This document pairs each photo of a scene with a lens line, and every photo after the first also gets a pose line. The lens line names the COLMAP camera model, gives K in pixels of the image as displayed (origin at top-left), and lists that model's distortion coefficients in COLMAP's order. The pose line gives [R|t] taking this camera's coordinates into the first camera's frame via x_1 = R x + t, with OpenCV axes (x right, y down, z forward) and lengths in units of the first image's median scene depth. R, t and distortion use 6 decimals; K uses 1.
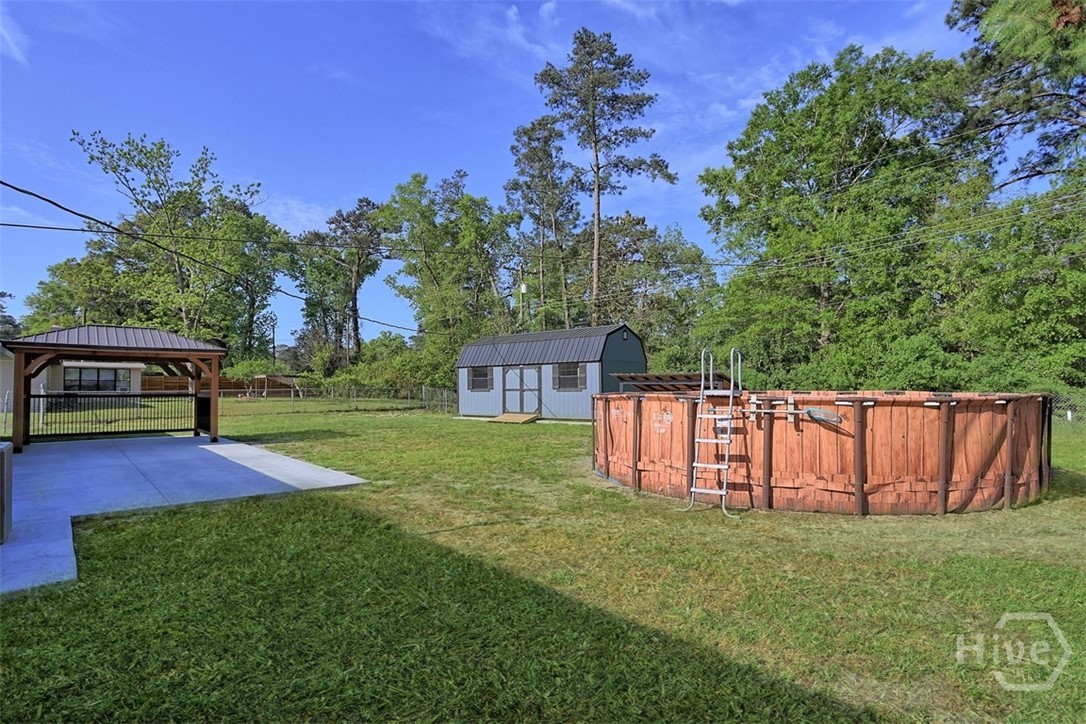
lens RADIAL K [[556.2, 0, 543.8], [0, 556.2, 376.9], [0, 0, 1]] dist [-0.061004, 0.030974]
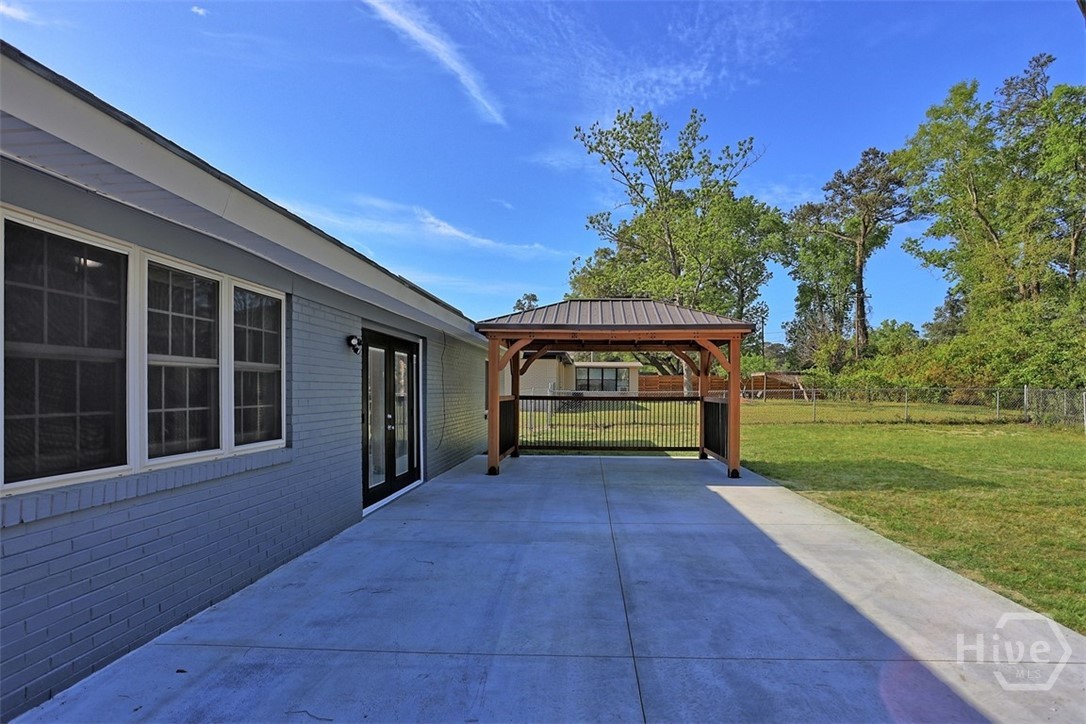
lens RADIAL K [[596.5, 0, 543.0], [0, 596.5, 362.0], [0, 0, 1]] dist [-0.000989, 0.001389]
pose [[0.695456, -0.027440, -0.718045, -0.070693], [0.010272, 0.999548, -0.028250, 0.002119], [0.718496, 0.012271, 0.695423, 0.100337]]
